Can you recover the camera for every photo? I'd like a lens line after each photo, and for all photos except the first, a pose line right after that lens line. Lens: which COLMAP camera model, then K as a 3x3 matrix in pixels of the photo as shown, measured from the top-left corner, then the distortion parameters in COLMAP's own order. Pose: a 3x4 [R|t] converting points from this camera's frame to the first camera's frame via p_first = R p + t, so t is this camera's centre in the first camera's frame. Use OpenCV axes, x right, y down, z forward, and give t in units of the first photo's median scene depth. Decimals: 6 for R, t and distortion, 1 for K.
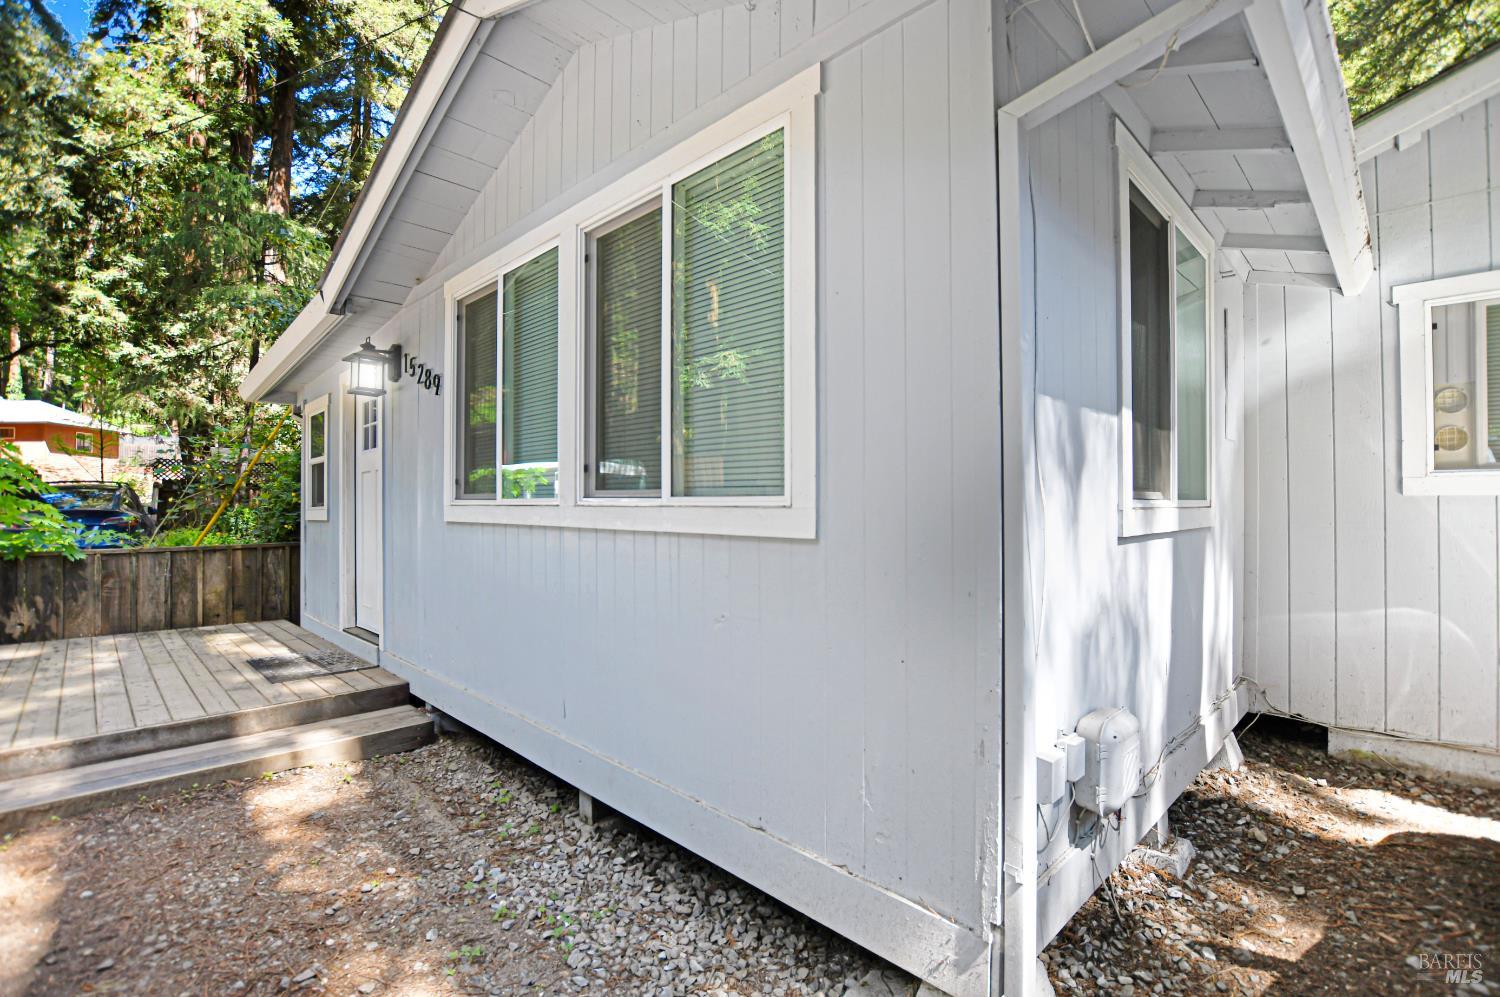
lens RADIAL K [[689.2, 0, 750.0], [0, 689.2, 498.5], [0, 0, 1]] dist [-0.024832, 0.001009]
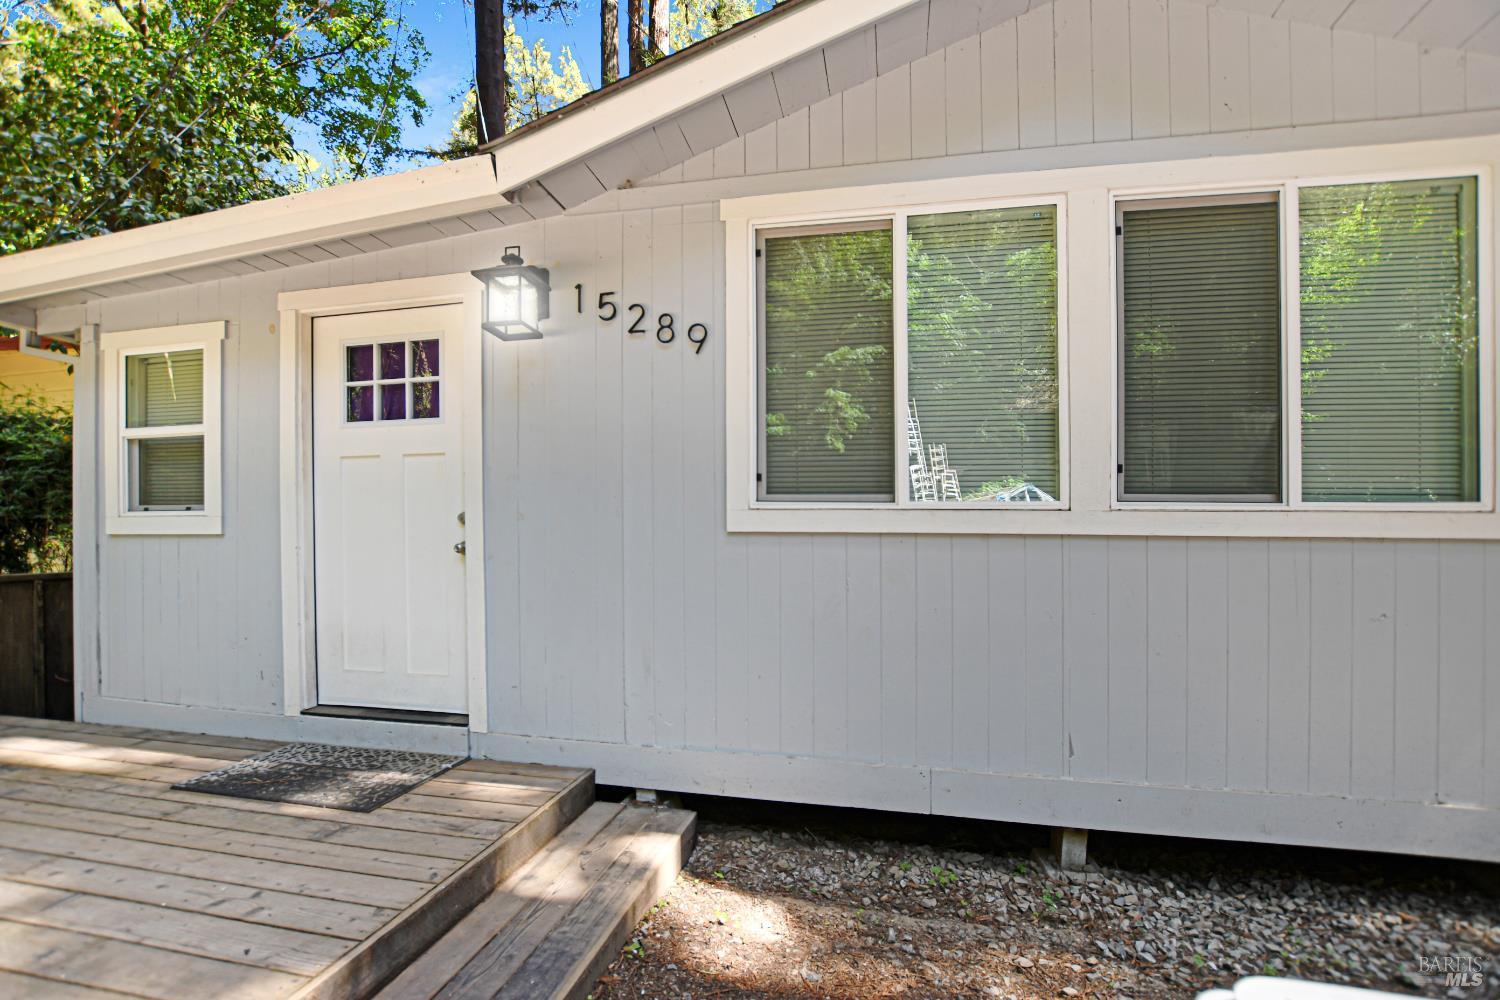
lens RADIAL K [[664.1, 0, 835.0], [0, 664.1, 507.5], [0, 0, 1]] dist [-0.022376, 0.000129]
pose [[0.834168, 0.001431, 0.551509, -0.761959], [-0.006287, 0.999956, 0.006915, 0.002493], [-0.551475, -0.009235, 0.834140, 0.370941]]
